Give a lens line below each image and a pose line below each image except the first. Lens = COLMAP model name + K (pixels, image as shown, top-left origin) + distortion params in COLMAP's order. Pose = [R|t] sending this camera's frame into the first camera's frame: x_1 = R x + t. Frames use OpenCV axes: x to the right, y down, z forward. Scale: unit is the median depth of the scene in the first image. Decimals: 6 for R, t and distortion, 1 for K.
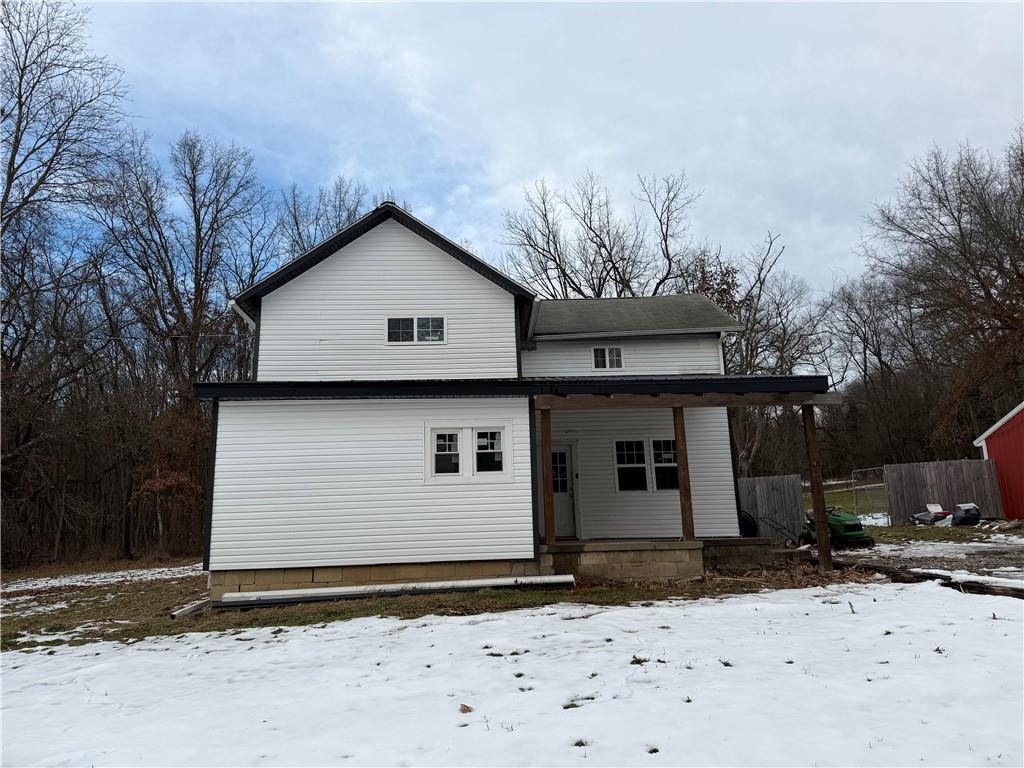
lens RADIAL K [[710.9, 0, 512.0], [0, 710.9, 384.0], [0, 0, 1]] dist [0.101848, -0.145662]
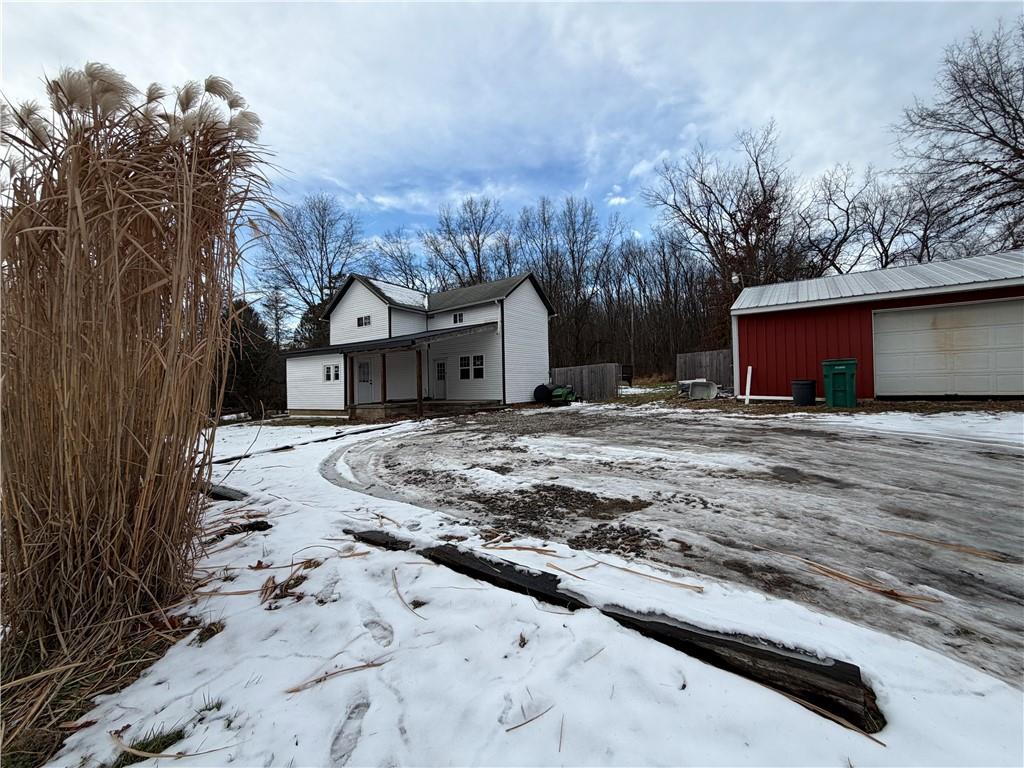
lens RADIAL K [[403.8, 0, 512.0], [0, 403.8, 384.0], [0, 0, 1]] dist [0.000239, -0.000004]
pose [[0.805799, 0.004285, -0.592173, 1.159713], [0.126821, 0.975525, 0.179631, -0.048934], [0.578450, -0.219847, 0.785534, 0.100961]]
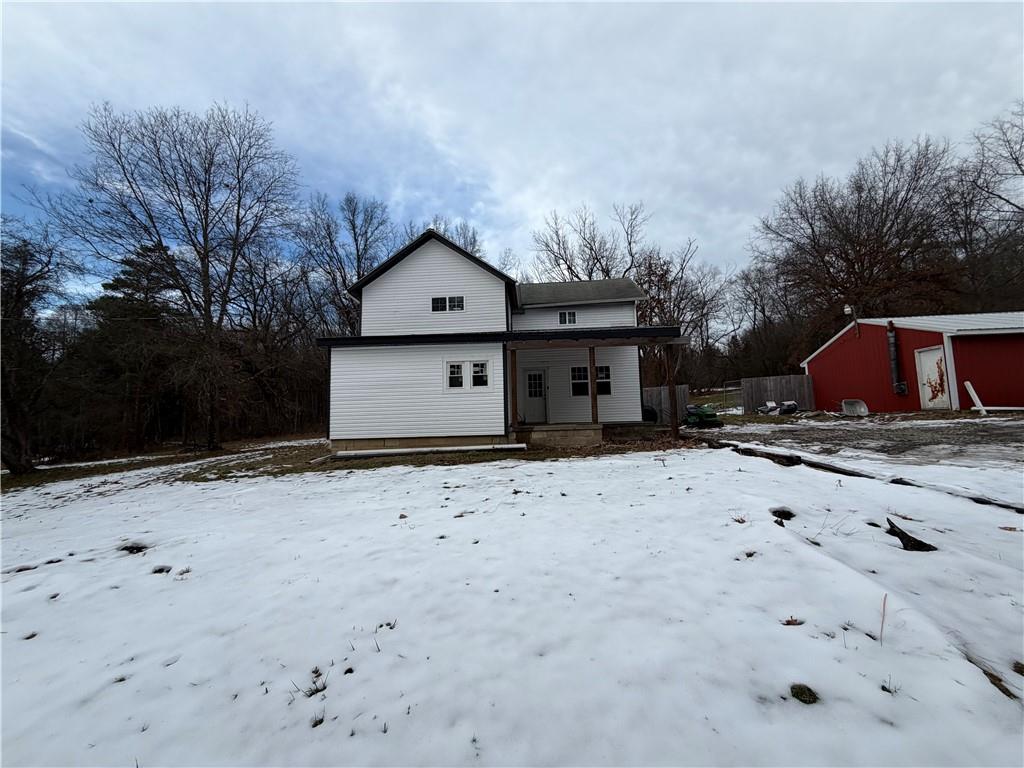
lens RADIAL K [[409.0, 0, 512.0], [0, 409.0, 384.0], [0, 0, 1]] dist [-0.000890, -0.000206]
pose [[0.995684, -0.007624, -0.092498, 0.107627], [0.018802, 0.992526, 0.120576, -0.000901], [0.090887, -0.121794, 0.988385, 0.014816]]
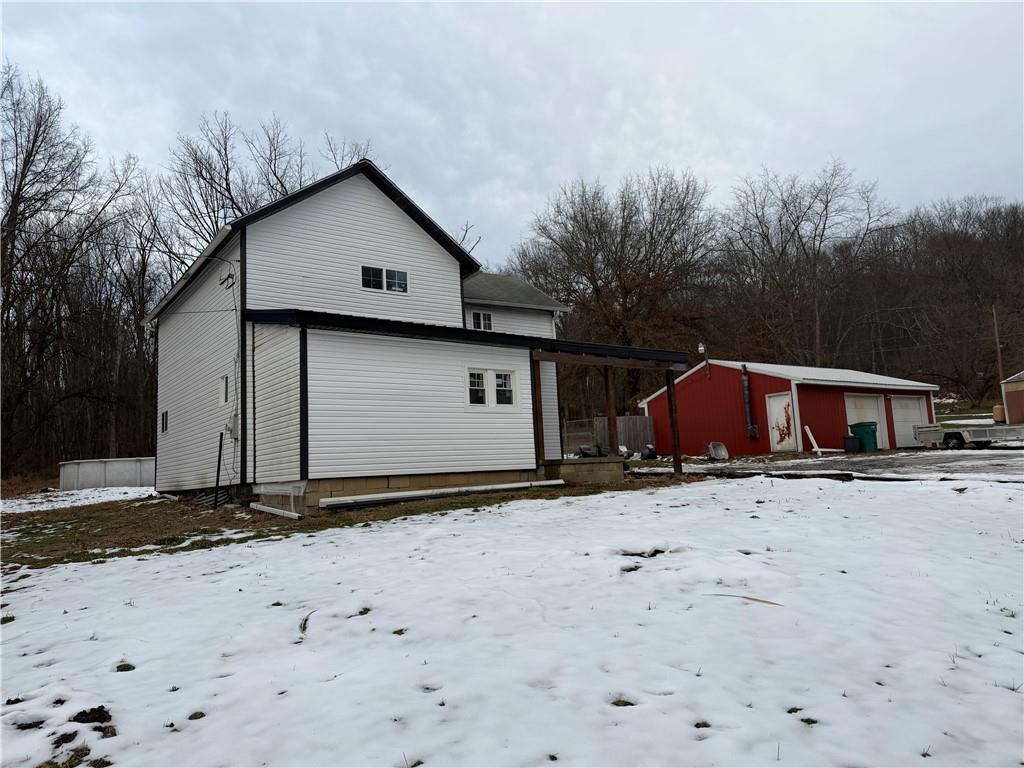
lens RADIAL K [[710.9, 0, 512.0], [0, 710.9, 384.0], [0, 0, 1]] dist [0.101848, -0.145662]
pose [[0.831311, 0.060806, 0.552472, -0.575057], [-0.091304, 0.995434, 0.027827, 0.037979], [-0.548257, -0.073576, 0.833067, -0.067792]]
